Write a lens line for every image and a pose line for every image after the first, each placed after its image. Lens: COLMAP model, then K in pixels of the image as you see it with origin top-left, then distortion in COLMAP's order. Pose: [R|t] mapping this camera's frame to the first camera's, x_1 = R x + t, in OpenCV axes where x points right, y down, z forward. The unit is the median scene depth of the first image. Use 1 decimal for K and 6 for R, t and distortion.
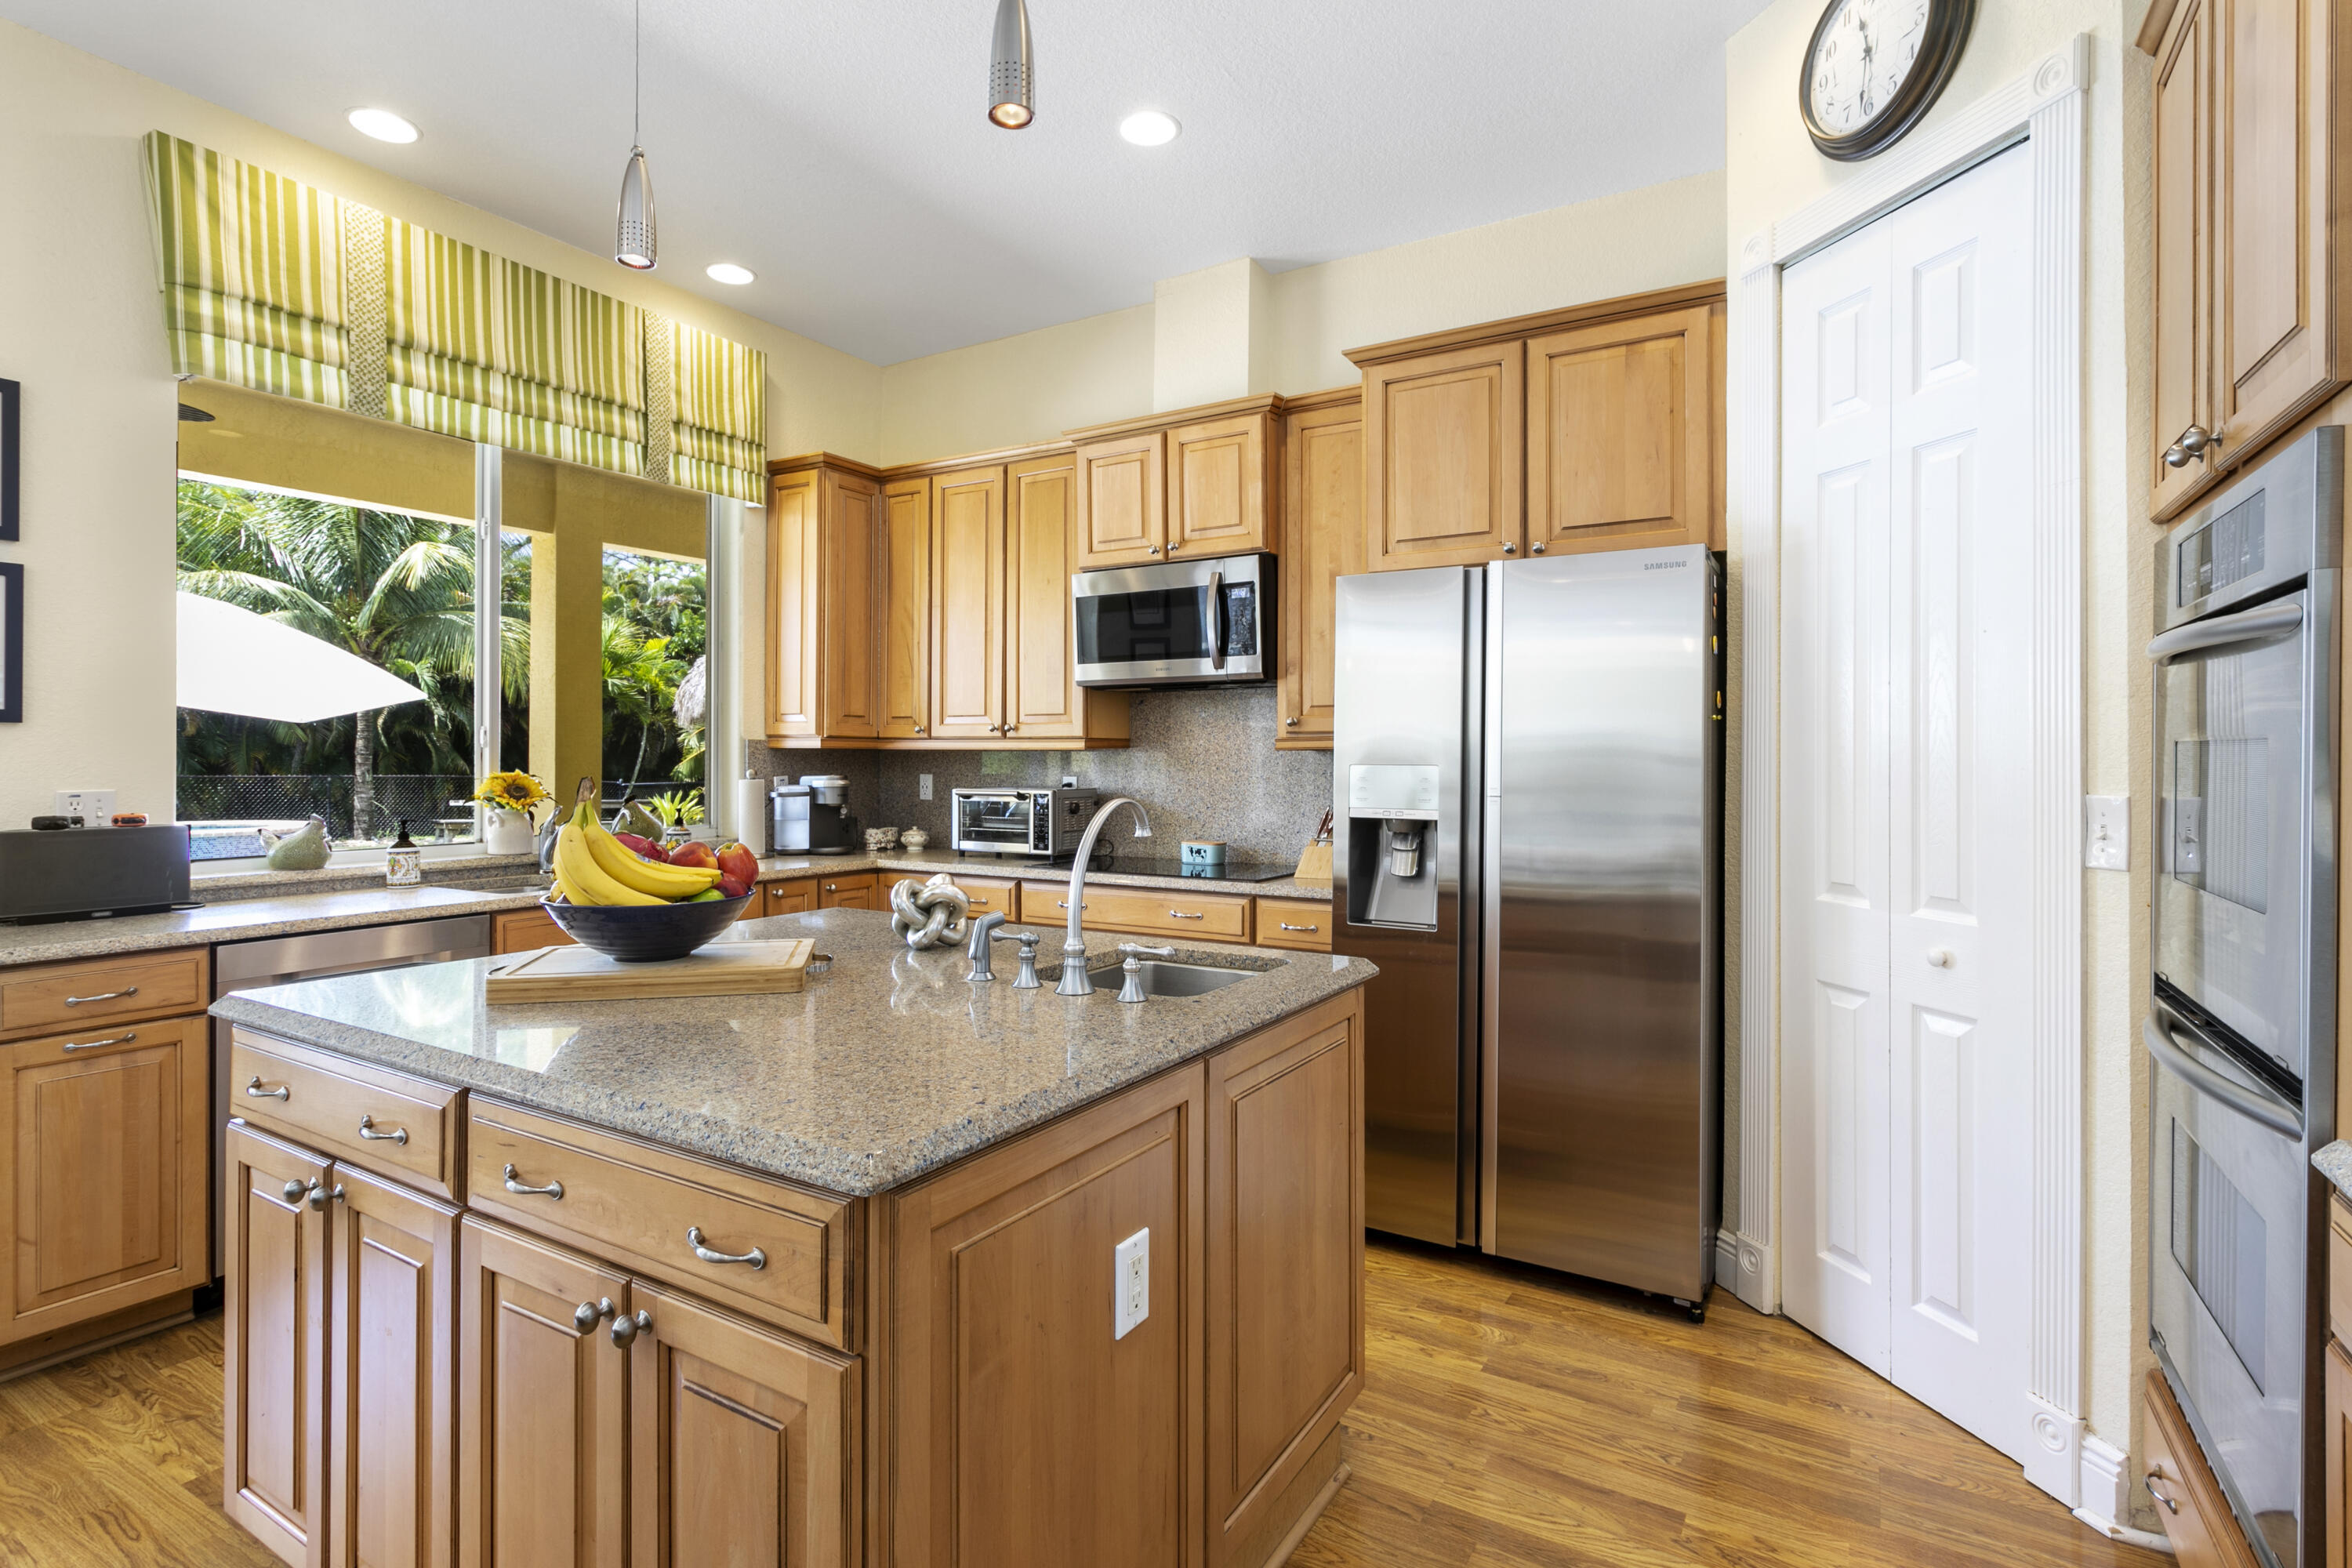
lens RADIAL K [[1149.5, 0, 1181.5], [0, 1149.5, 749.2], [0, 0, 1]] dist [0.006607, -0.000364]
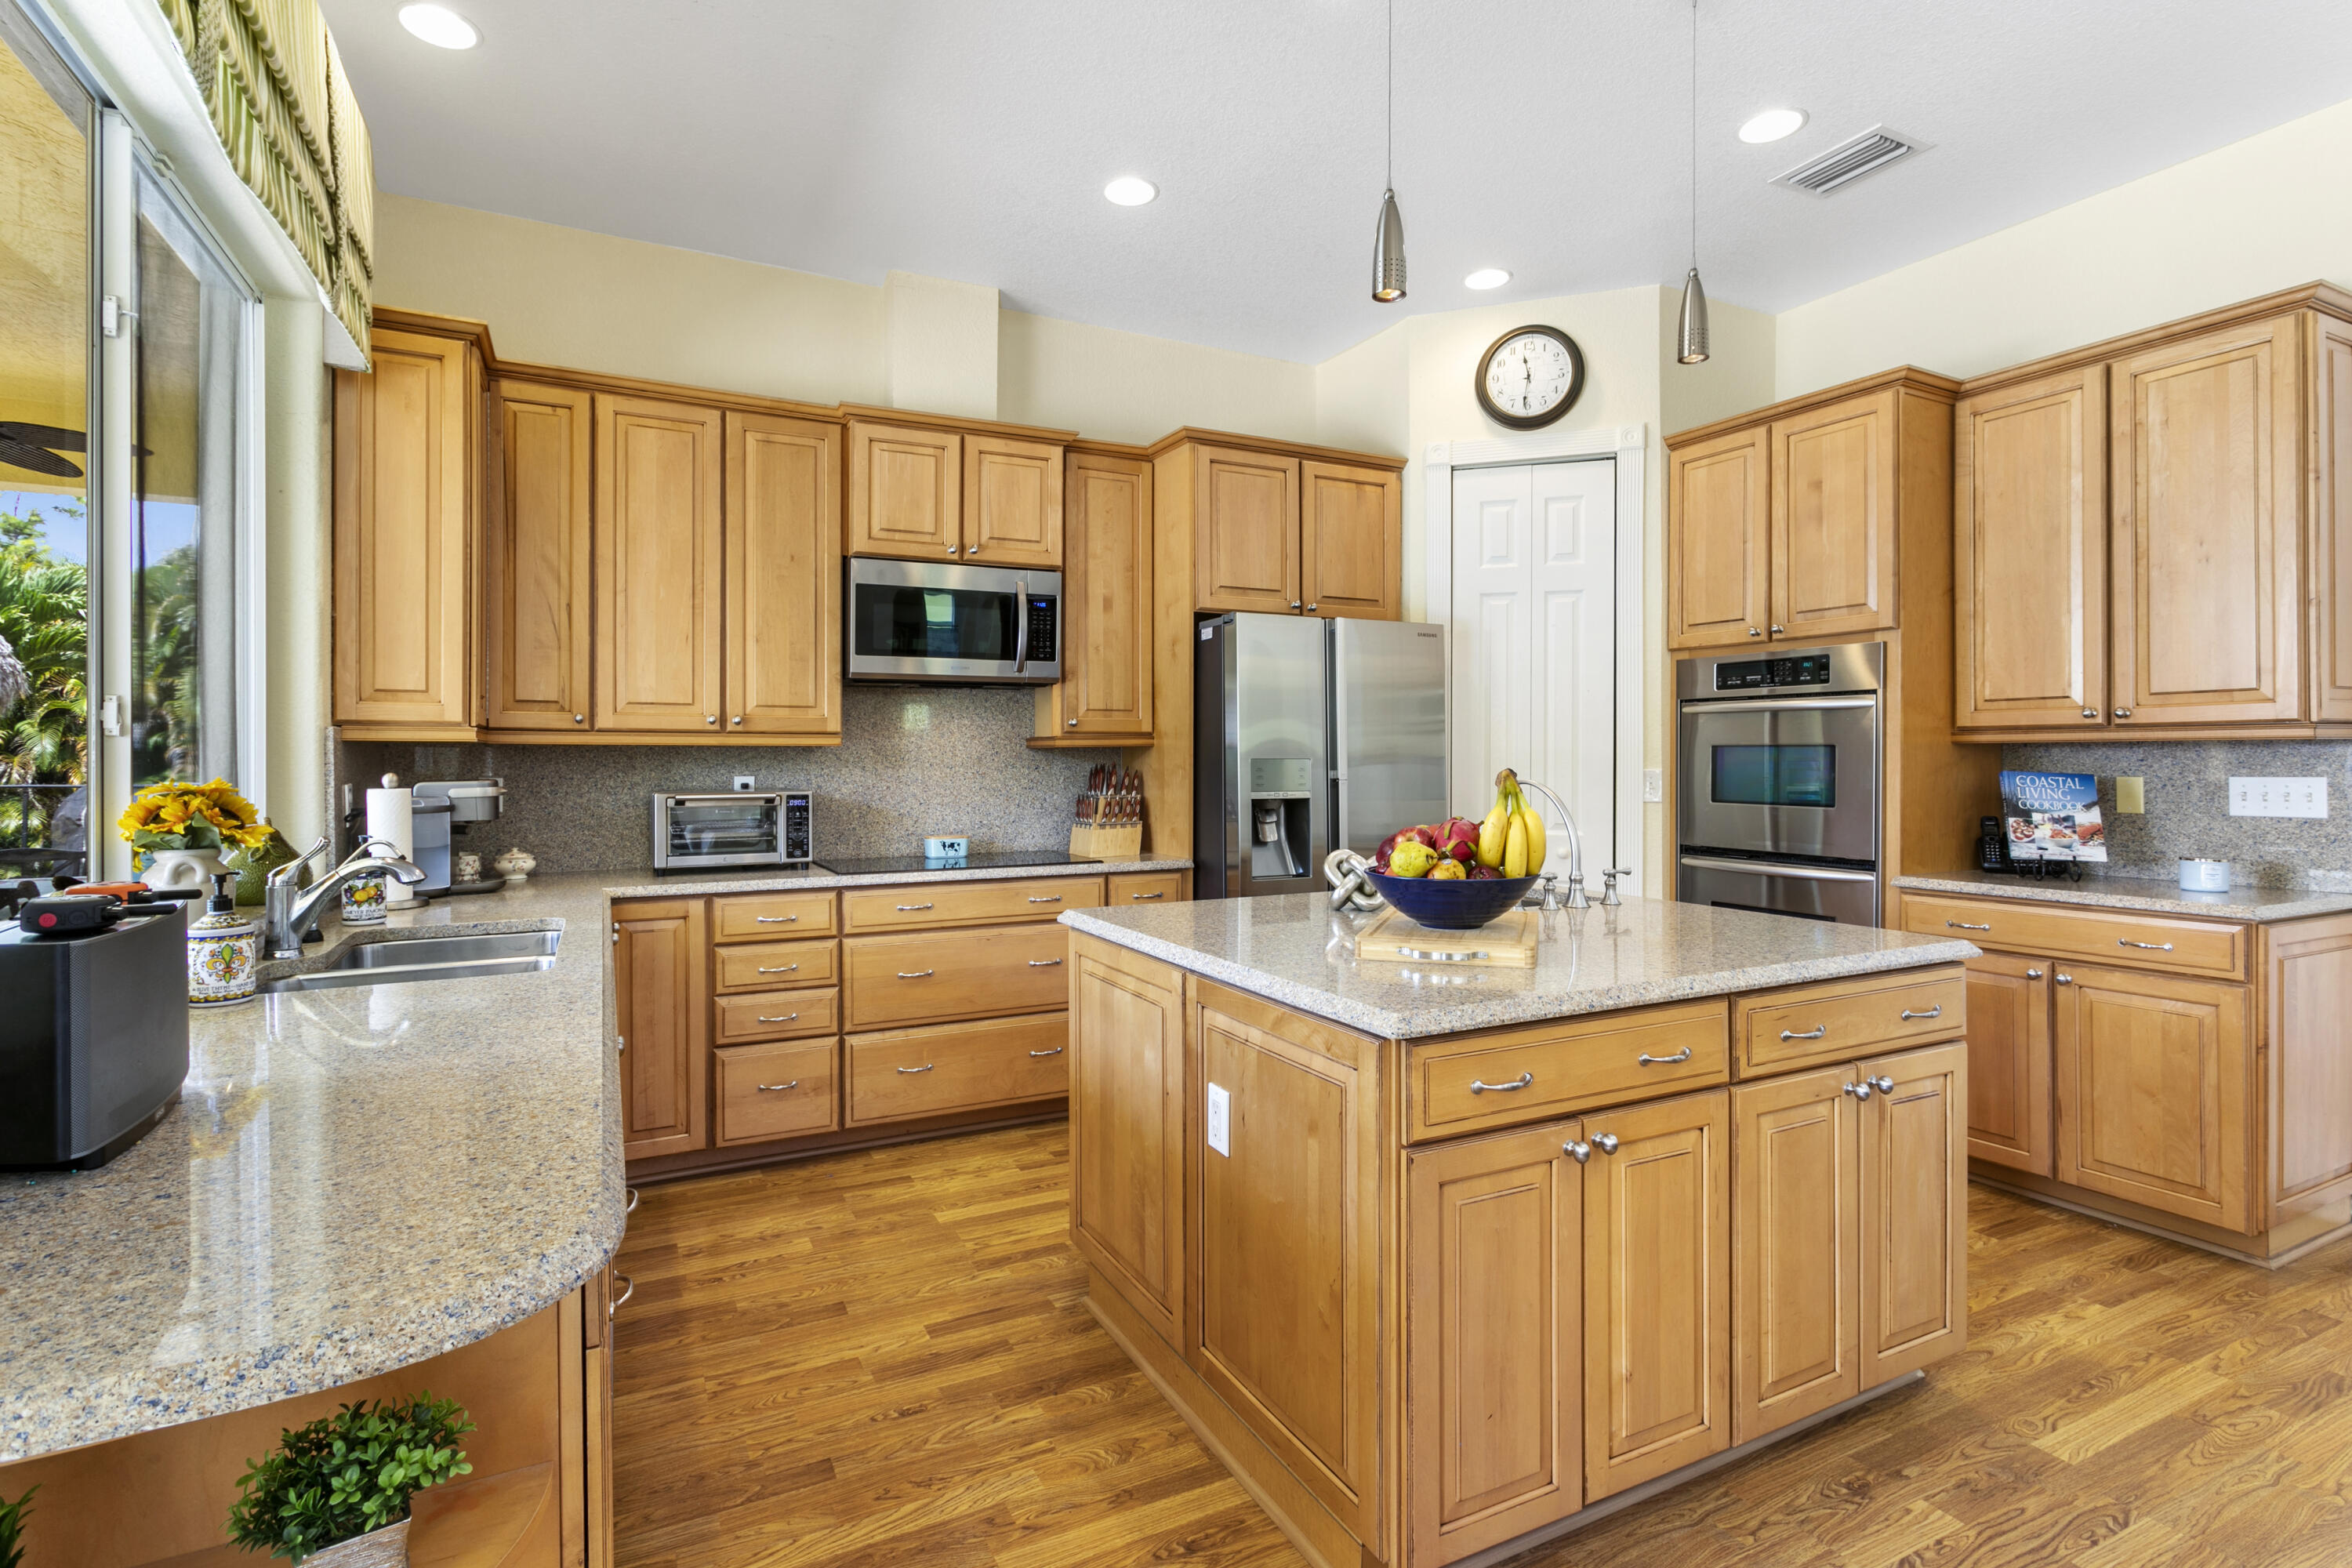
lens RADIAL K [[1149.5, 0, 1172.1], [0, 1149.5, 764.8], [0, 0, 1]] dist [0.006607, -0.000364]
pose [[0.531109, -0.009212, 0.847254, -0.782336], [-0.003281, 0.999911, 0.012929, 0.002794], [-0.847297, -0.009647, 0.531031, 0.296965]]
